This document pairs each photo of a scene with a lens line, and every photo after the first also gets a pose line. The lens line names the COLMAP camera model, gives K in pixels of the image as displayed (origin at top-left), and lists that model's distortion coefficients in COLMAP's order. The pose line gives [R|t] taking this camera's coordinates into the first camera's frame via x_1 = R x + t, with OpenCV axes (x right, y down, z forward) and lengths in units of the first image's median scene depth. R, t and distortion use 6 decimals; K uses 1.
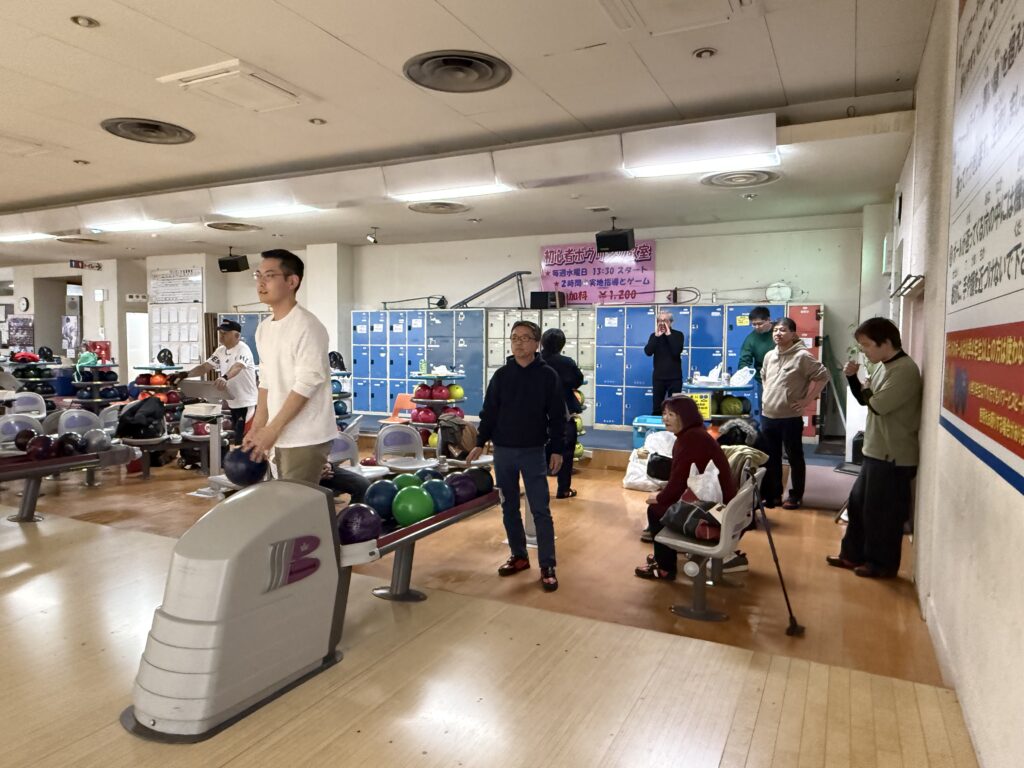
lens RADIAL K [[696.1, 0, 508.6], [0, 696.1, 388.6], [0, 0, 1]] dist [-0.050438, 0.026593]
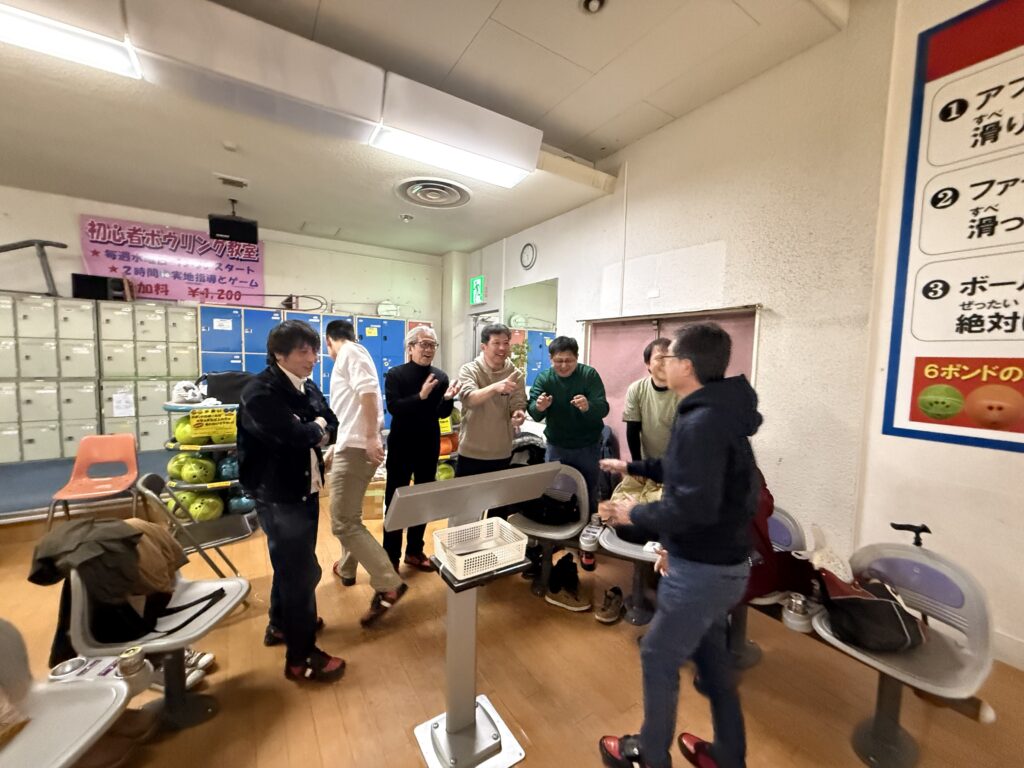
lens RADIAL K [[411.8, 0, 513.9], [0, 411.8, 384.9], [0, 0, 1]] dist [0.001526, -0.000735]
pose [[0.515200, -0.051280, 0.855534, -0.180352], [0.032512, 0.998659, 0.040281, -0.048831], [-0.856453, 0.007062, 0.516177, 0.706571]]
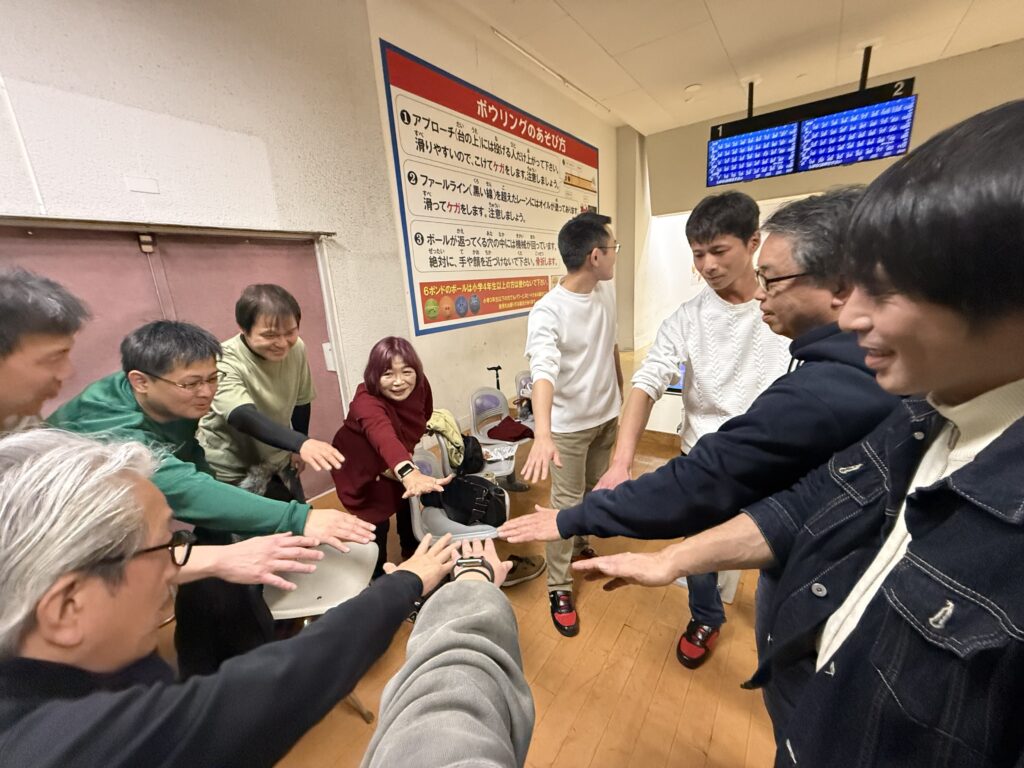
lens RADIAL K [[411.8, 0, 514.1], [0, 411.8, 383.9], [0, 0, 1]] dist [0.001526, -0.000735]
pose [[-0.985045, 0.020011, 0.171132, 0.123495], [0.071579, 0.950994, 0.300809, -0.079050], [-0.156726, 0.308560, -0.938204, 1.192855]]
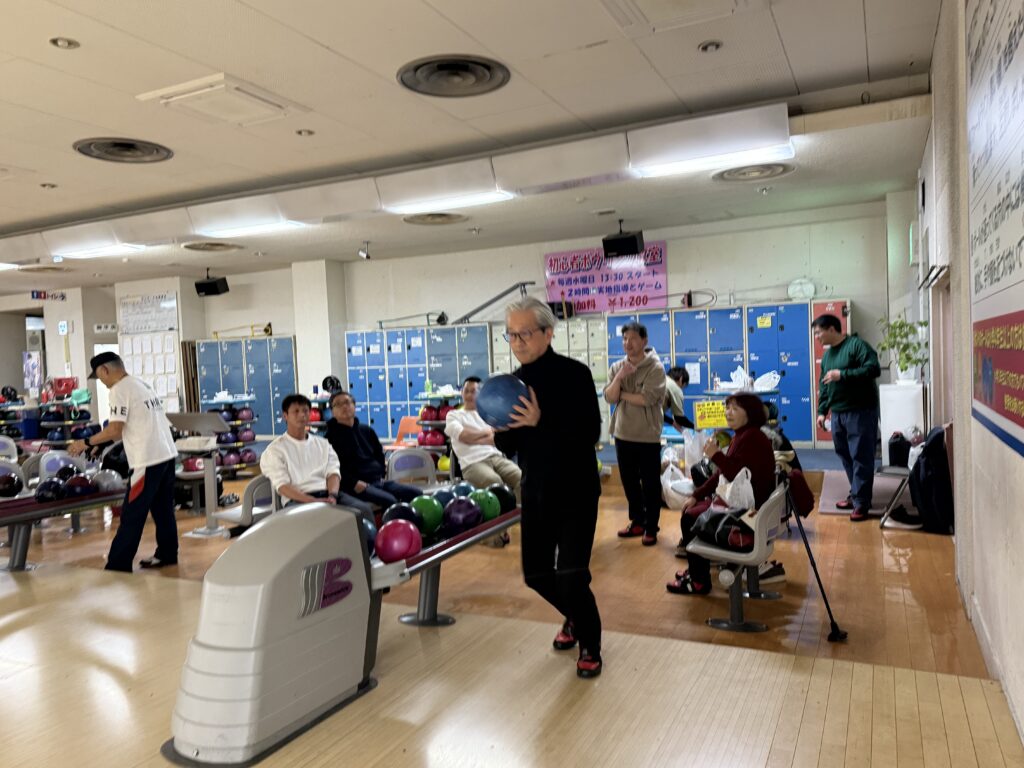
lens RADIAL K [[764.5, 0, 515.3], [0, 764.5, 390.9], [0, 0, 1]] dist [0.006428, -0.043614]
pose [[0.998785, -0.048591, 0.008161, -0.017313], [0.048778, 0.998509, -0.024495, 0.006016], [-0.006959, 0.024863, 0.999667, -0.049102]]
